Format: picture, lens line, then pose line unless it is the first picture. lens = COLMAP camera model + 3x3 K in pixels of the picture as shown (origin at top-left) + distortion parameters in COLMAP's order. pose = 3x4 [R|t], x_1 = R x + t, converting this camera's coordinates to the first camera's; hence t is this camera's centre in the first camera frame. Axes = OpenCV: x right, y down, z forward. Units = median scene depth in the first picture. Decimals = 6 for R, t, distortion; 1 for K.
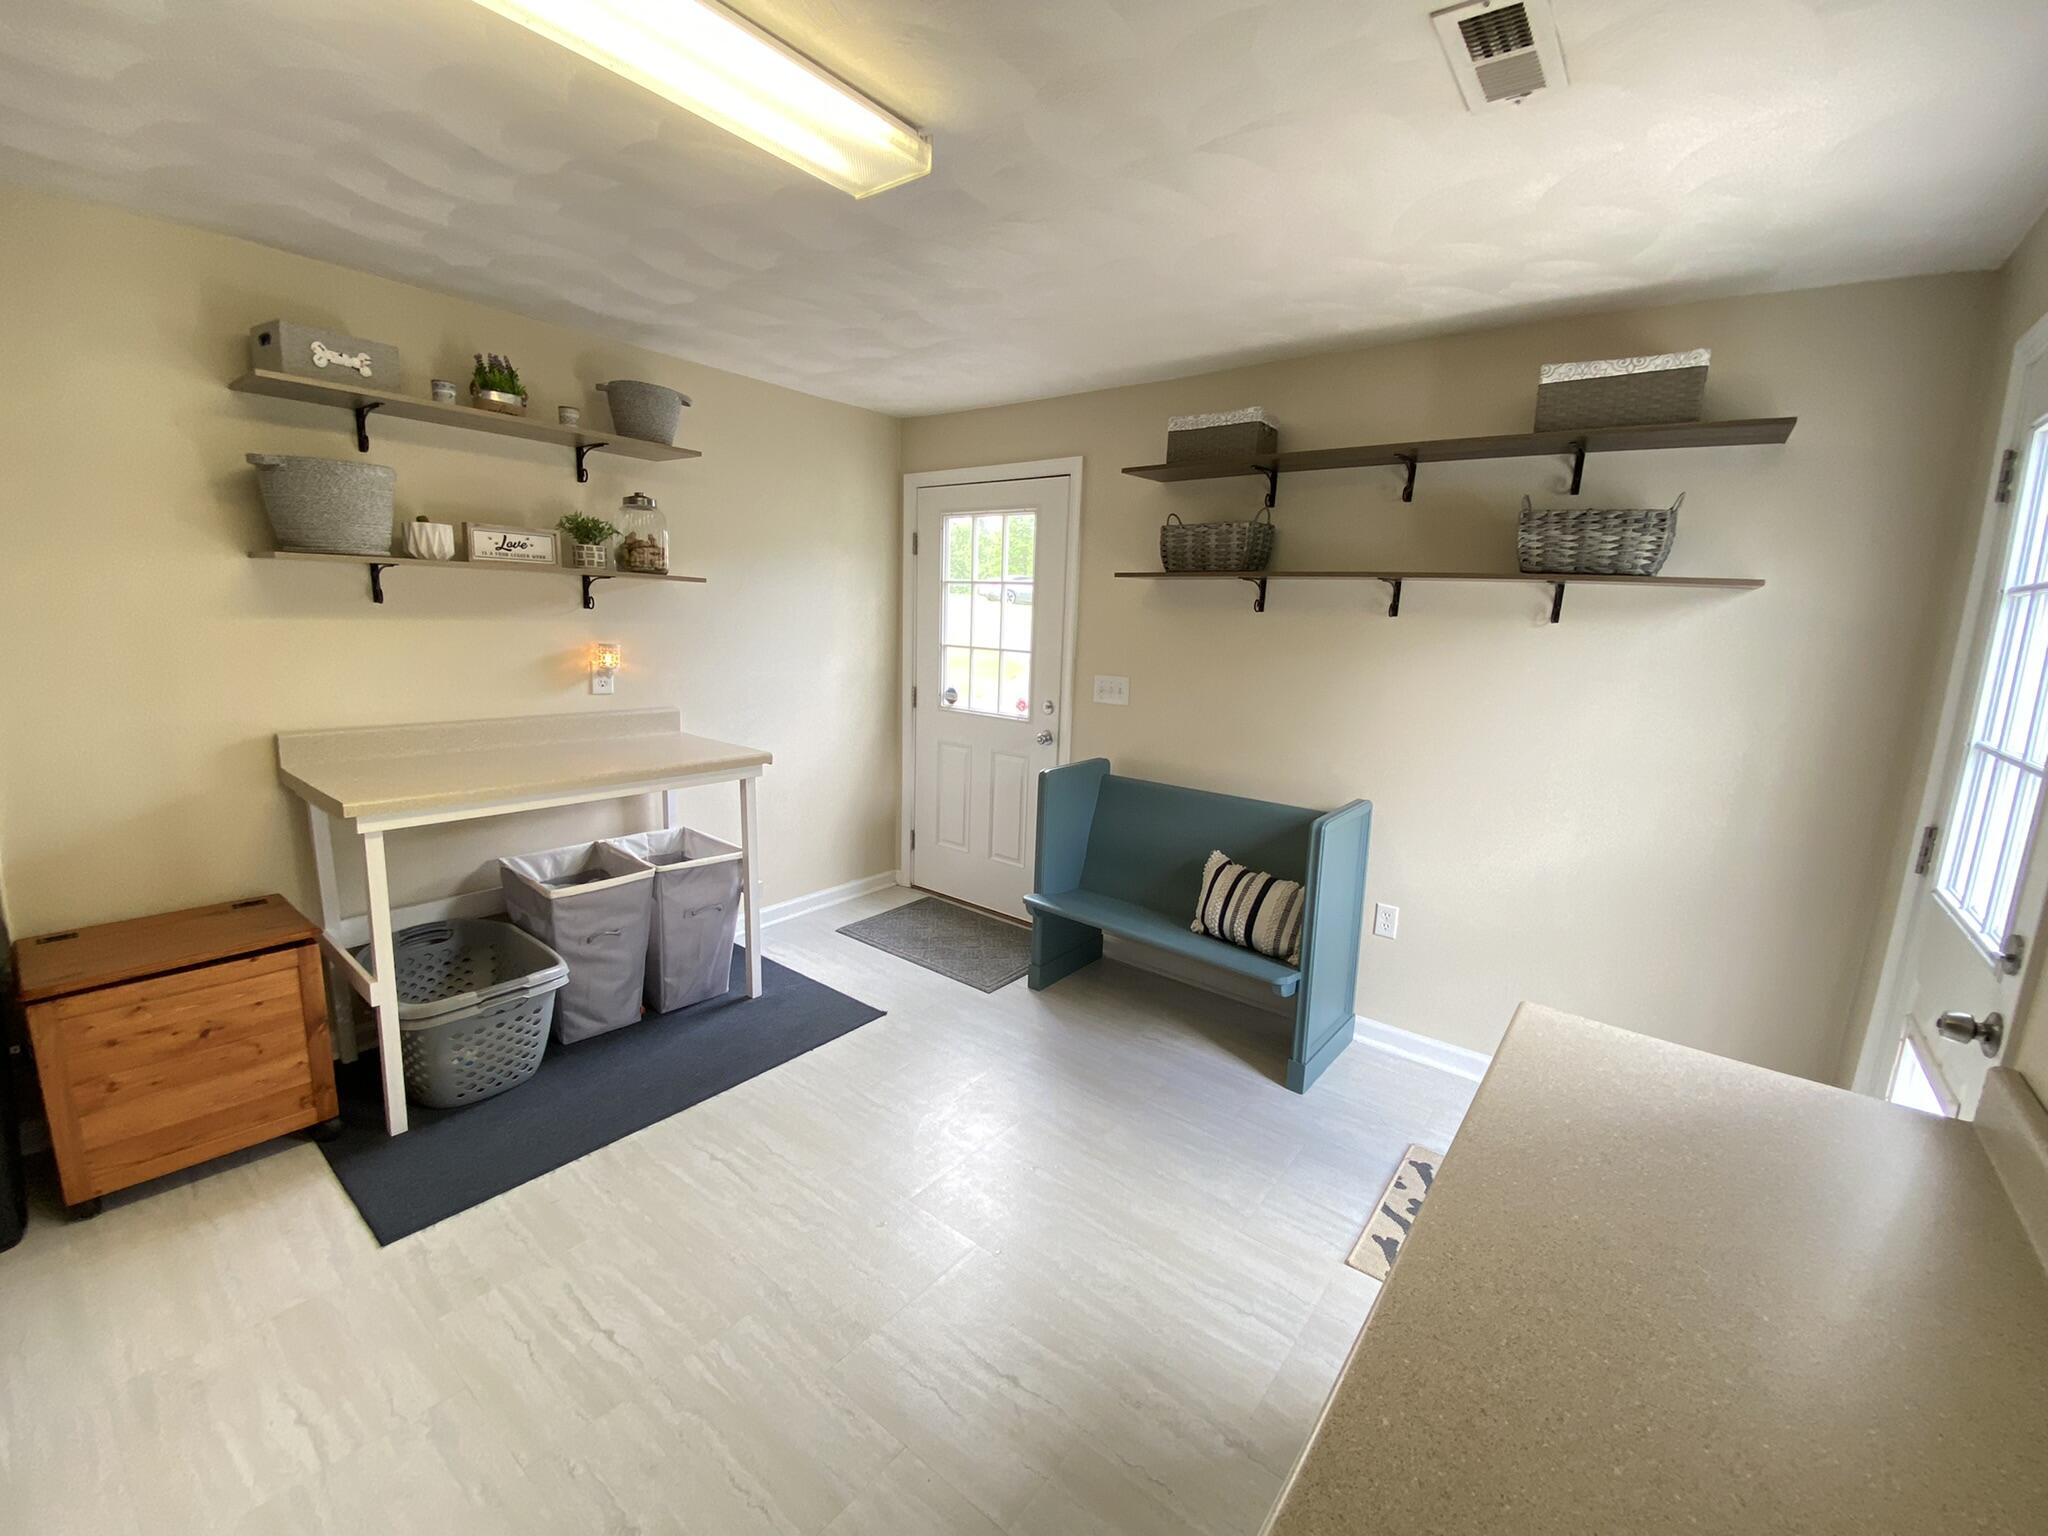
lens RADIAL K [[858.3, 0, 1023.0], [0, 858.3, 773.5], [0, 0, 1]] dist [0.031066, -0.026602]
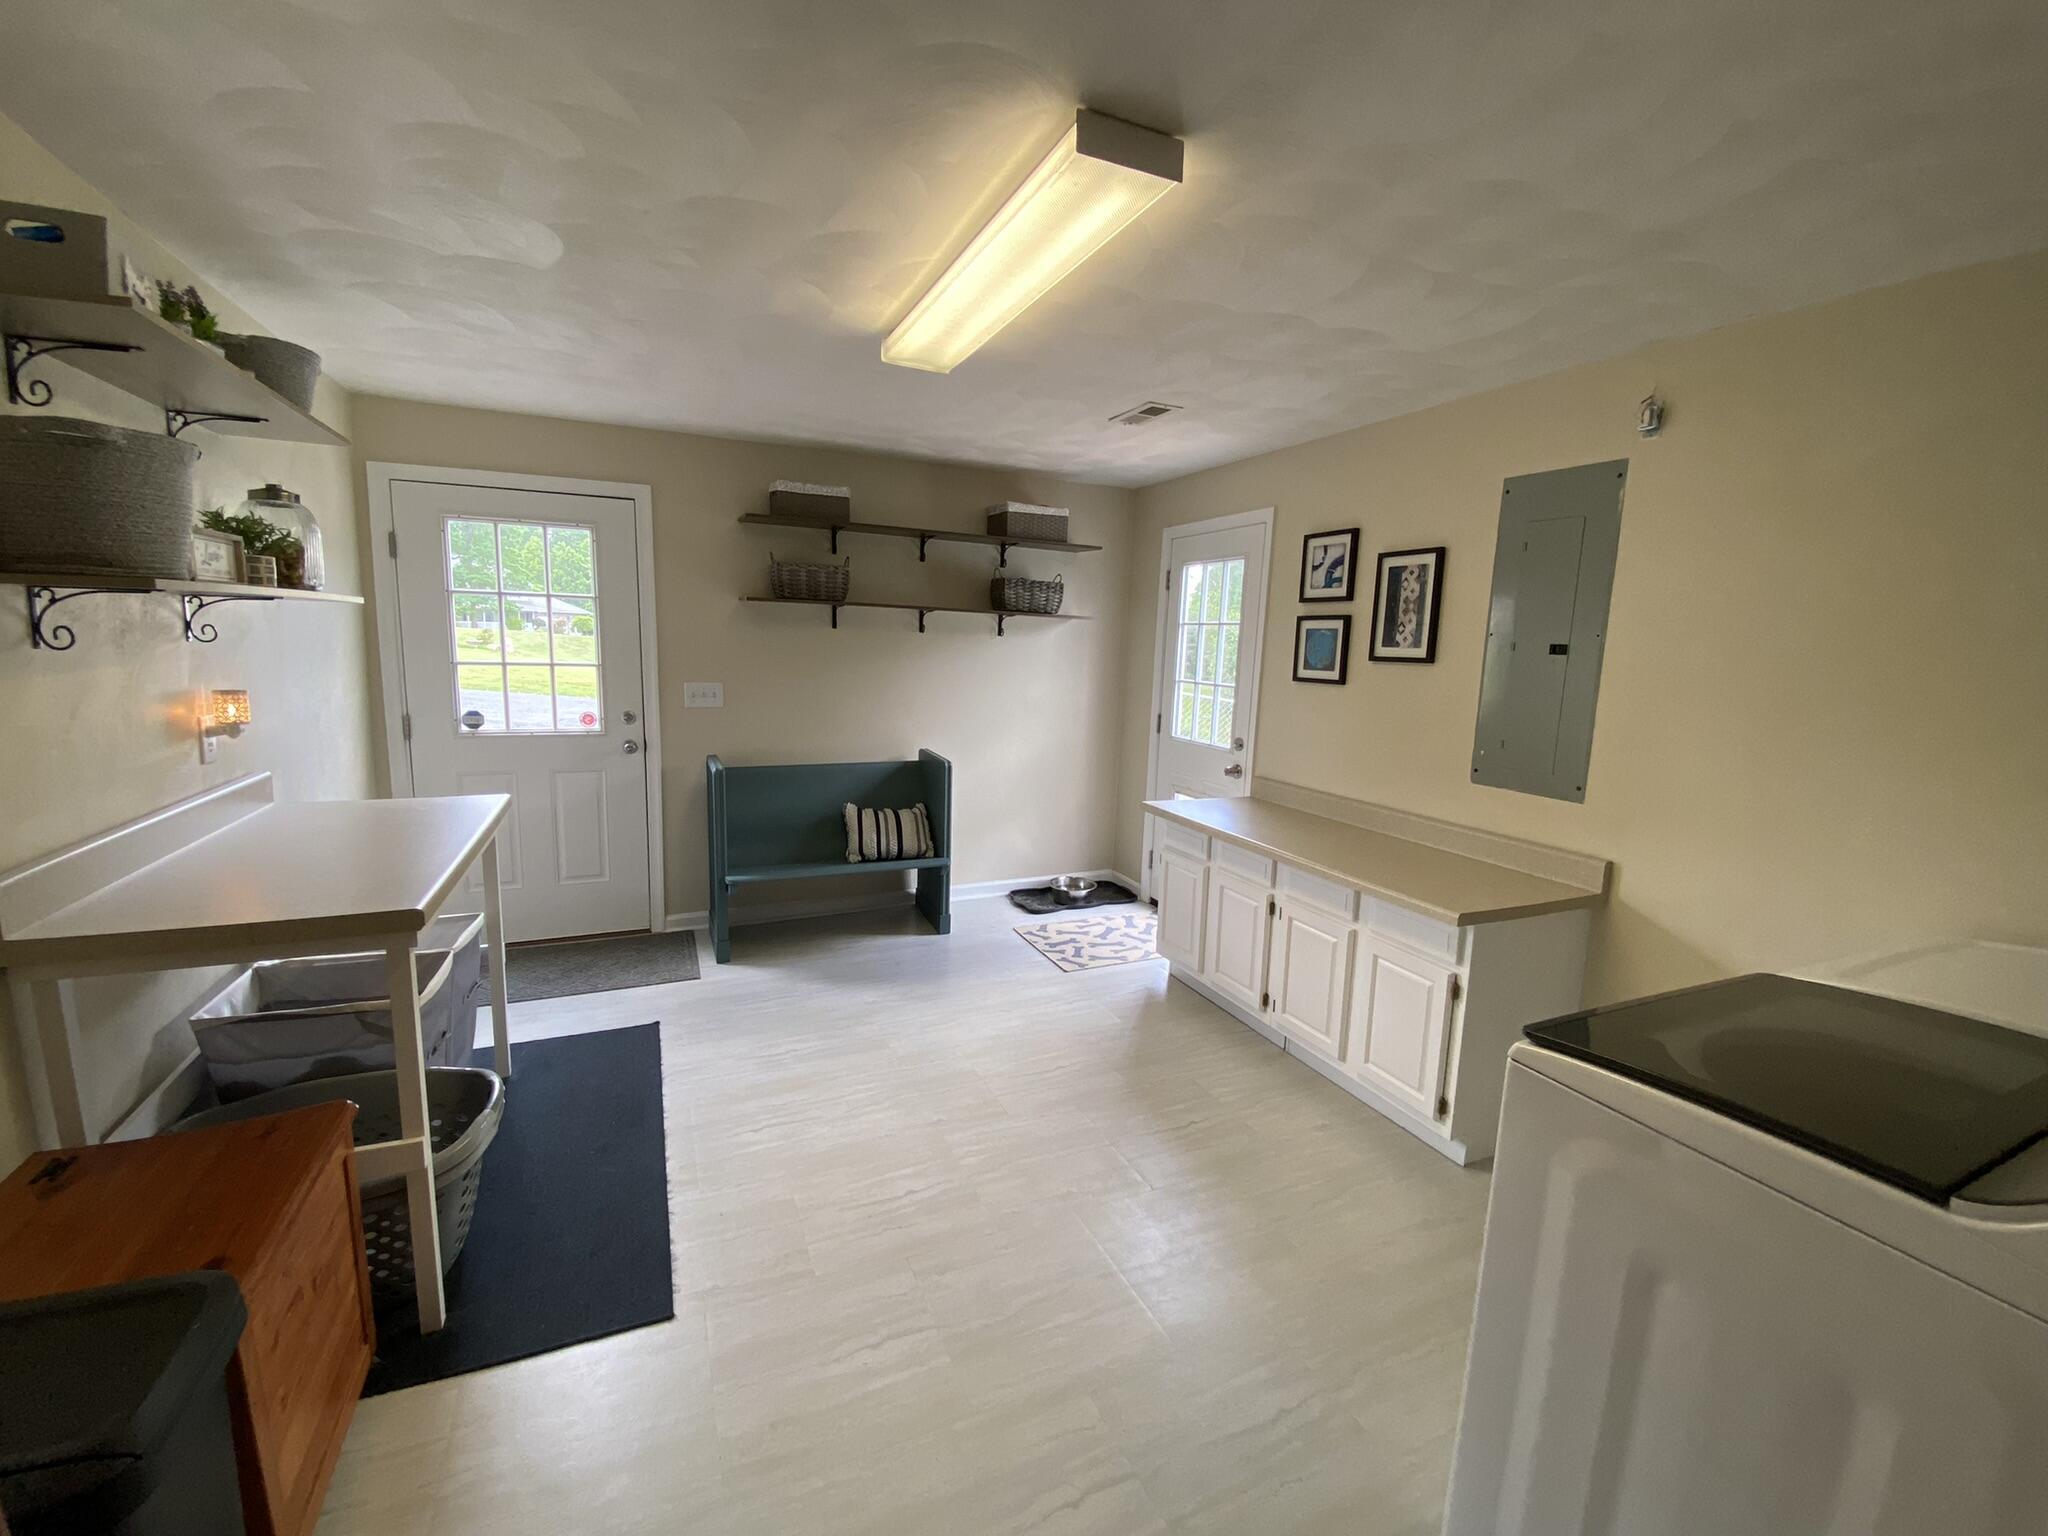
lens RADIAL K [[858.3, 0, 1023.0], [0, 858.3, 773.5], [0, 0, 1]] dist [0.031066, -0.026602]
pose [[0.455843, -0.163665, 0.874883, -0.859243], [0.149916, 0.983023, 0.105784, -0.060825], [-0.877344, 0.082938, 0.472641, 0.097338]]
